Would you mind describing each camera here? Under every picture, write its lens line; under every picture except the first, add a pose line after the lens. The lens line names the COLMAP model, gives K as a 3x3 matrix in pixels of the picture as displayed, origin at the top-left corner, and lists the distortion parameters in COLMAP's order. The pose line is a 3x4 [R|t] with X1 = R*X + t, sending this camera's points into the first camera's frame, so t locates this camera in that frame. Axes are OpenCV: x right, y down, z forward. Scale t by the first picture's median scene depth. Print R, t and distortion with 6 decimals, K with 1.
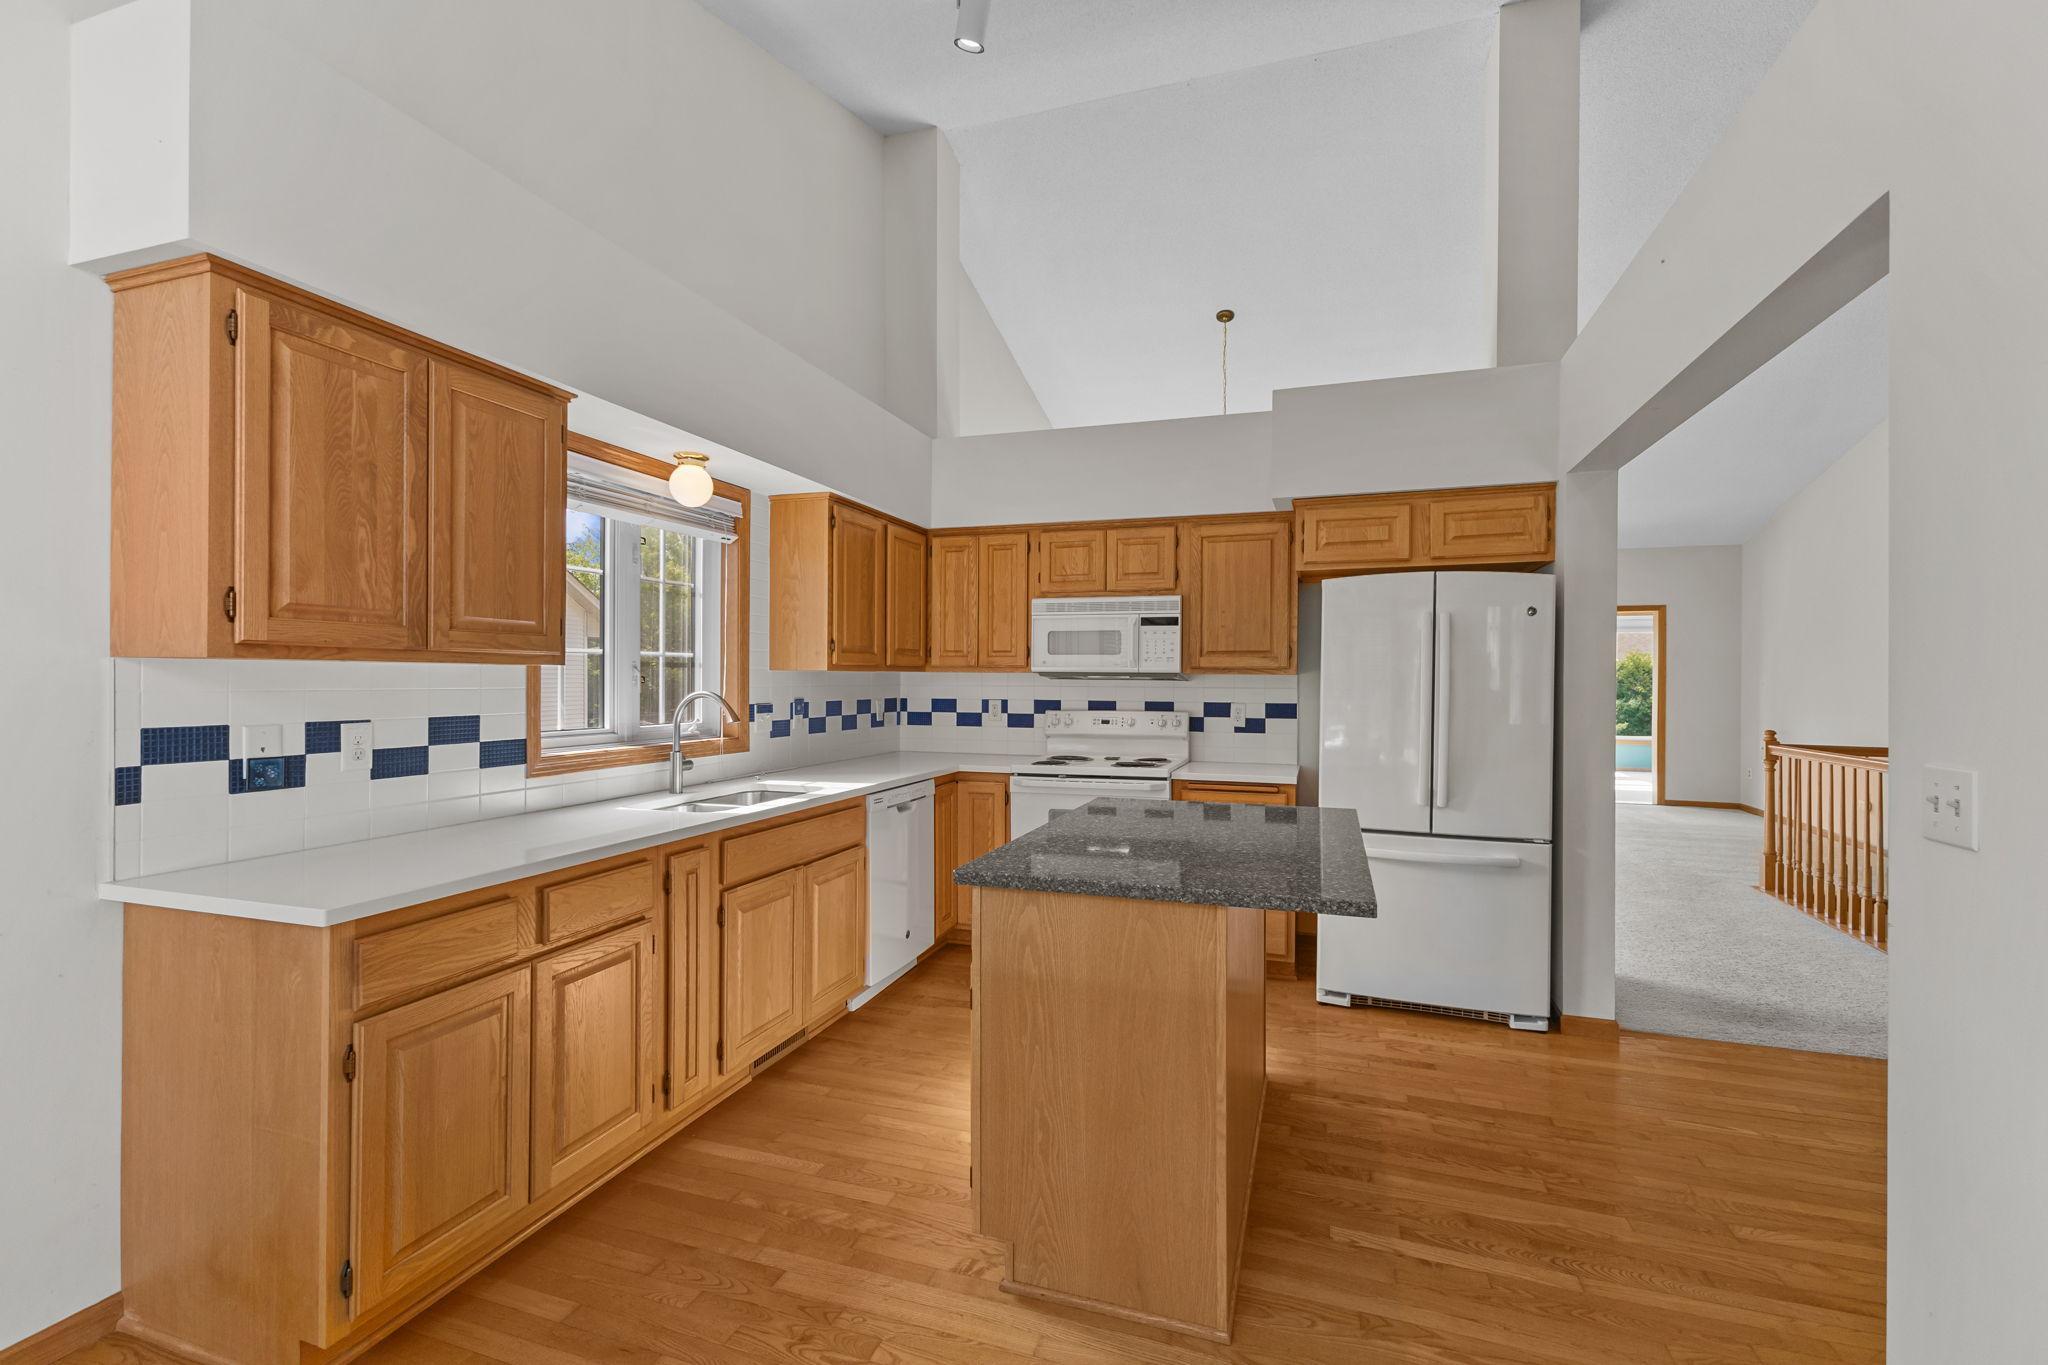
lens RADIAL K [[879.7, 0, 1029.1], [0, 879.7, 679.7], [0, 0, 1]] dist [0.006656, 0.000299]
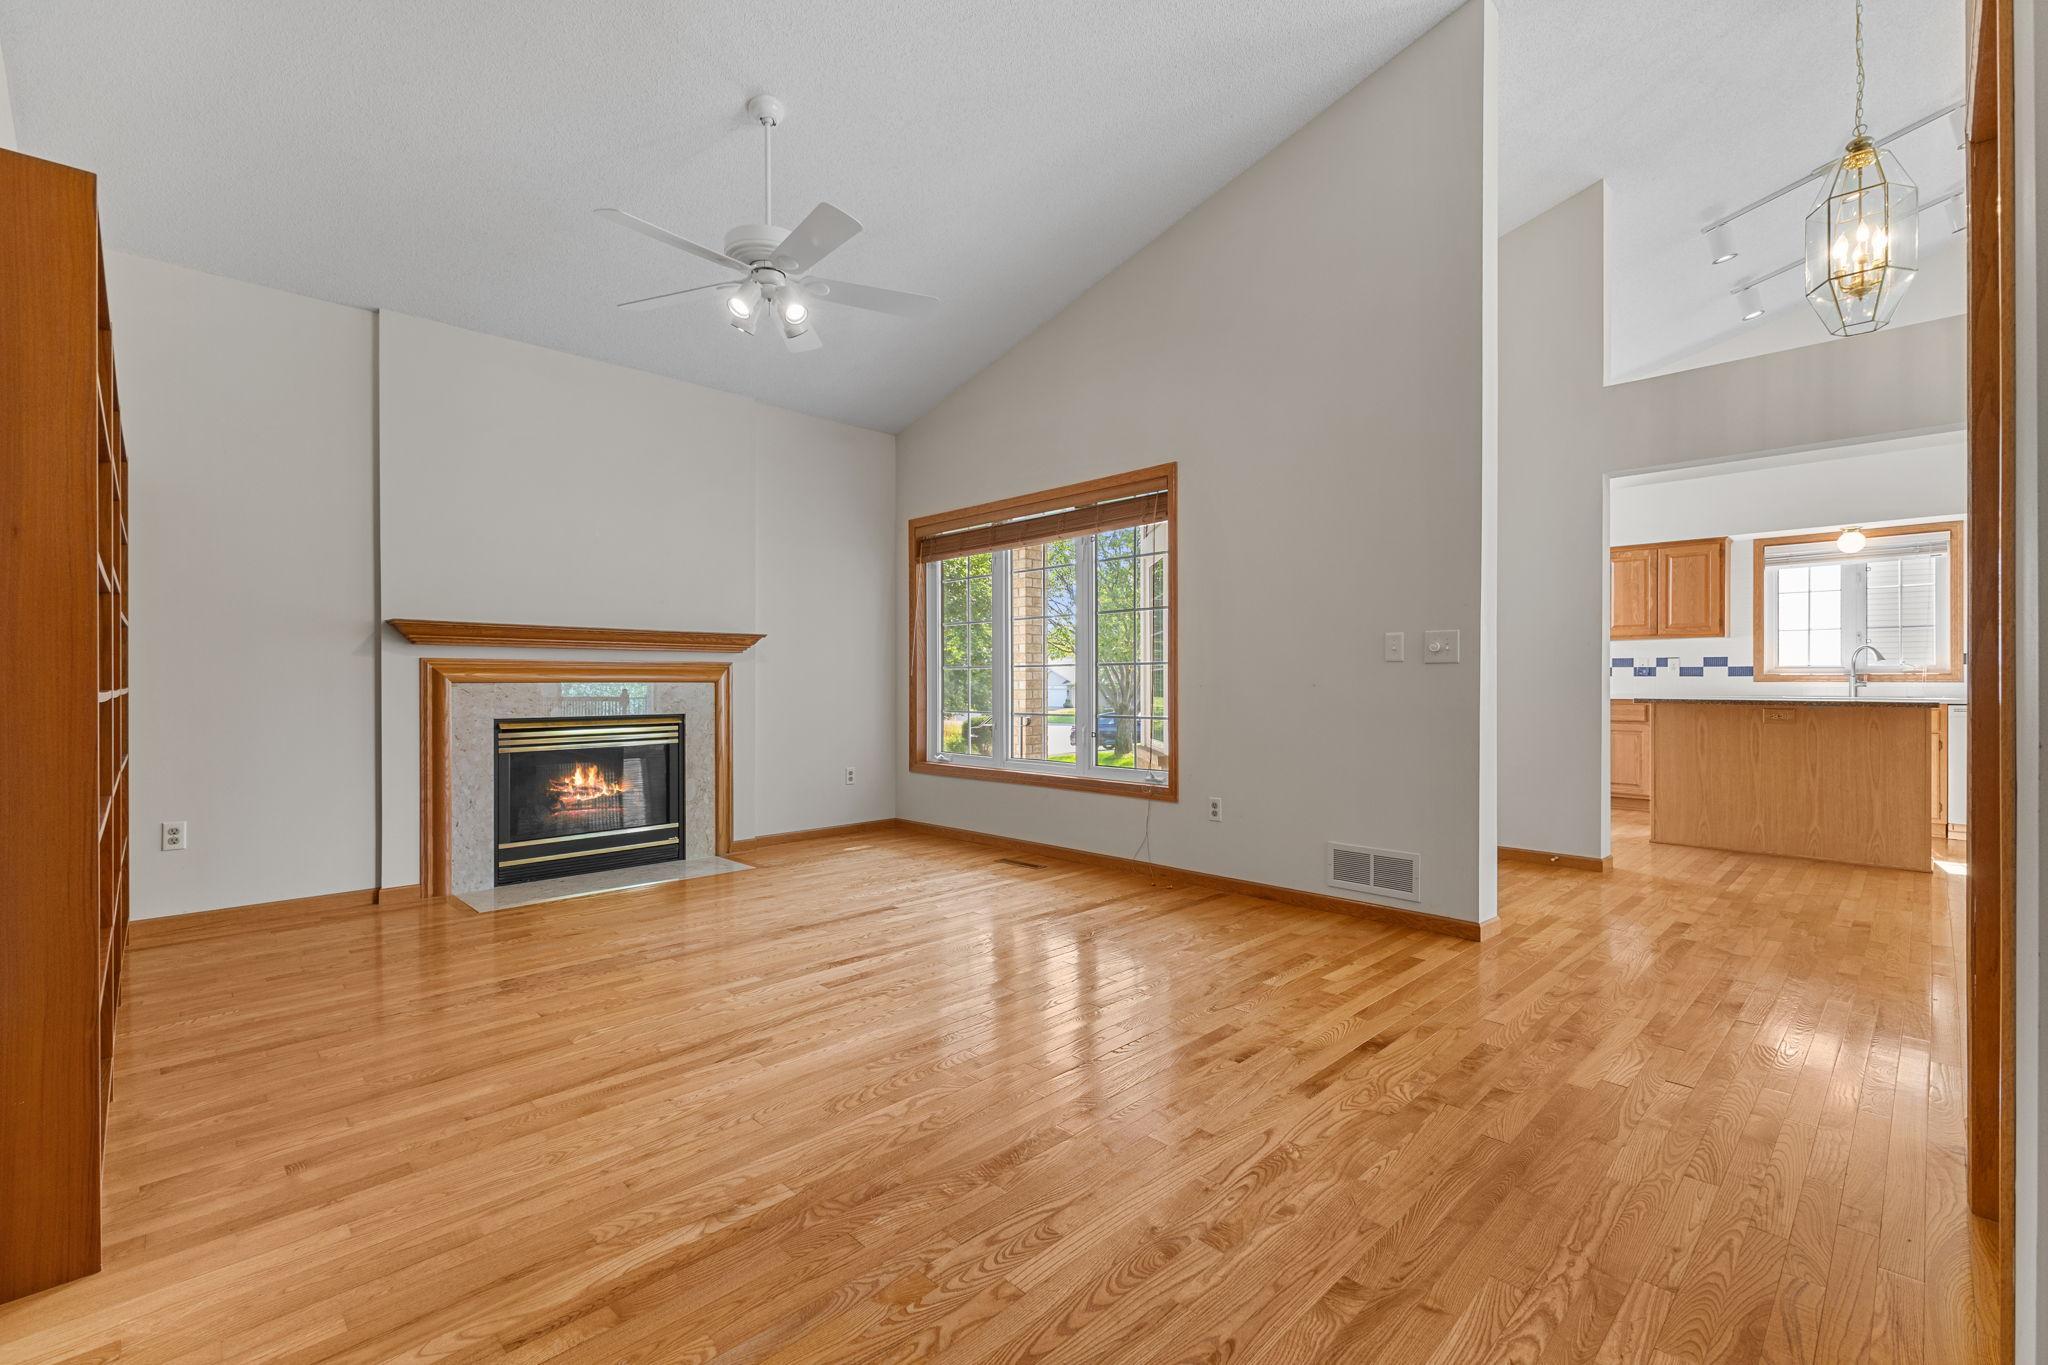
lens RADIAL K [[879.7, 0, 1019.3], [0, 879.7, 681.3], [0, 0, 1]] dist [0.006656, 0.000299]
pose [[-0.453295, -0.007445, -0.891329, 2.276054], [-0.007242, 0.999963, -0.004669, 0.117205], [0.891331, 0.004338, -0.453332, 0.234466]]
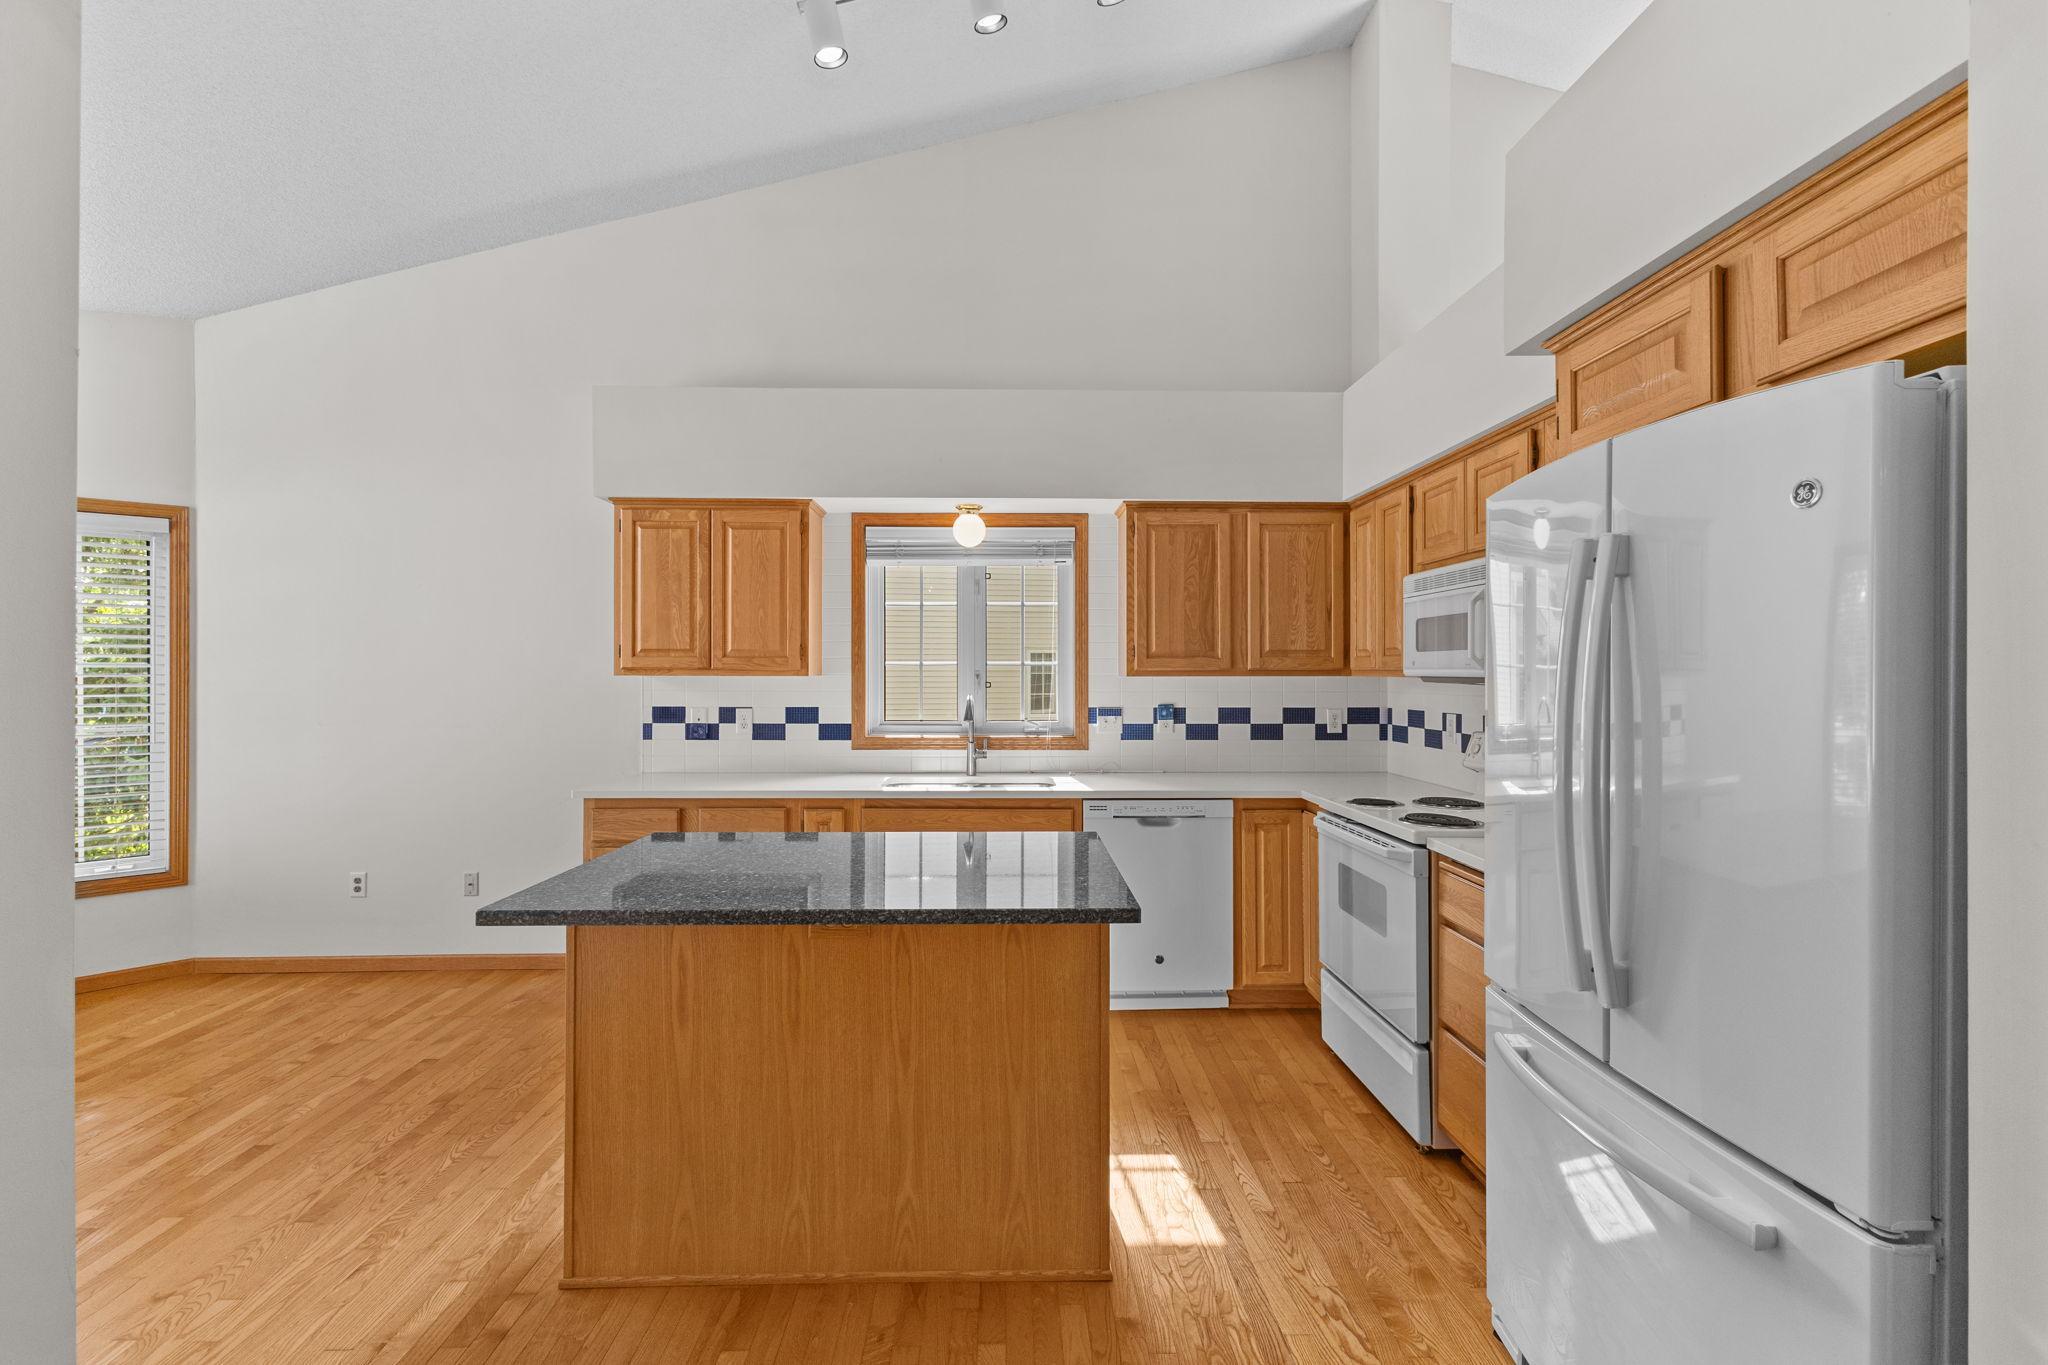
lens RADIAL K [[879.7, 0, 1022.1], [0, 879.7, 671.7], [0, 0, 1]] dist [0.006656, 0.000299]
pose [[0.341072, -0.007976, -0.940003, 0.826834], [-0.000825, 0.999961, -0.008785, -0.008572], [0.940037, 0.003772, 0.341052, 0.651555]]
